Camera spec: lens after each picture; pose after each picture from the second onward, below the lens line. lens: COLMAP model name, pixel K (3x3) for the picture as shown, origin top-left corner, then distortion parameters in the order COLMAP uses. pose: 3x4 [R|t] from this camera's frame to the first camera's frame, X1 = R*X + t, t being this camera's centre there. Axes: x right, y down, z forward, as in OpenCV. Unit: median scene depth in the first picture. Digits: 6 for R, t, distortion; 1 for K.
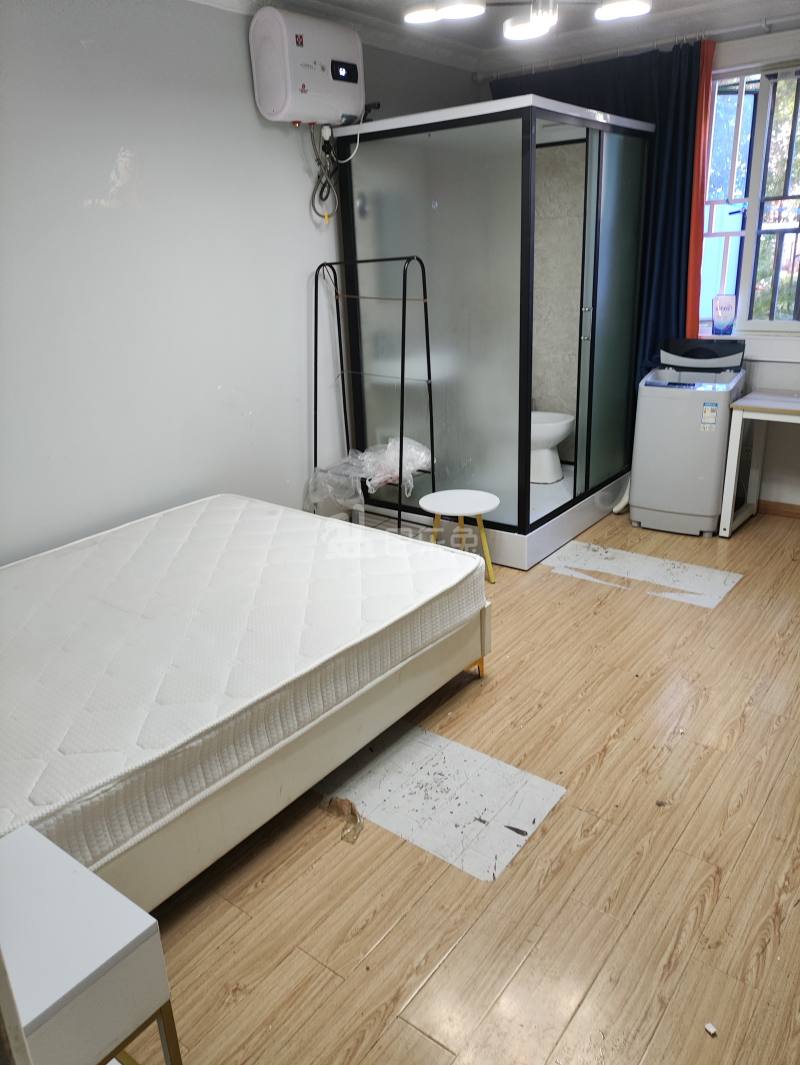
lens RADIAL K [[776.5, 0, 400.0], [0, 776.5, 532.5], [0, 0, 1]] dist [0.071755, -0.122690]
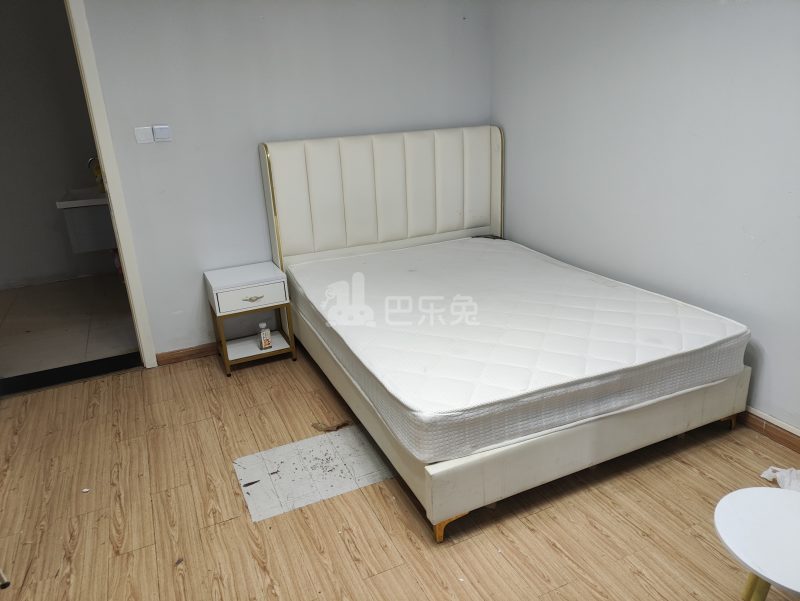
lens RADIAL K [[583.3, 0, 404.0], [0, 583.3, 304.0], [0, 0, 1]] dist [0.071755, -0.122690]
pose [[-0.463336, 0.361306, -0.809183, 0.457818], [-0.239604, 0.828026, 0.506916, -0.303634], [0.853176, 0.428756, -0.297084, 0.834306]]
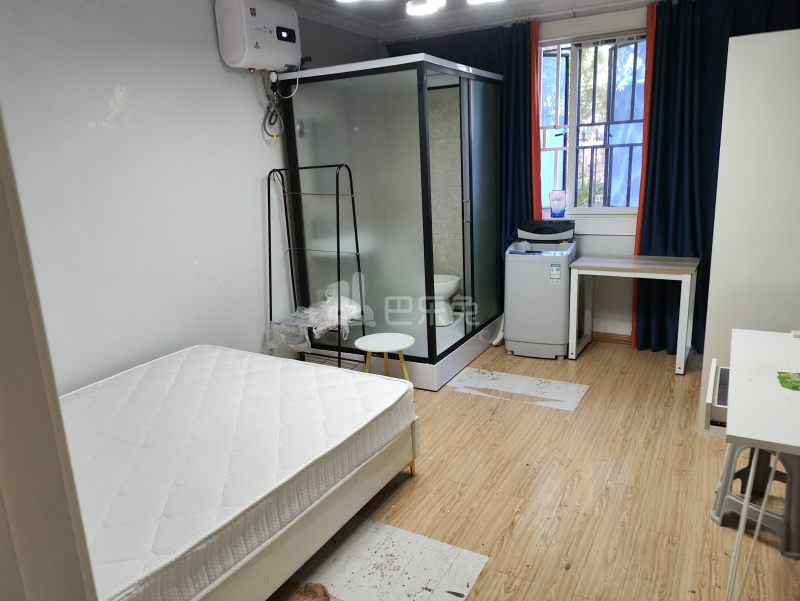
lens RADIAL K [[583.3, 0, 404.0], [0, 583.3, 304.0], [0, 0, 1]] dist [0.071755, -0.122690]
pose [[0.988905, -0.037992, 0.143610, -0.032351], [0.053526, 0.992935, -0.105902, 0.003575], [-0.138572, 0.112414, 0.983952, 0.005013]]
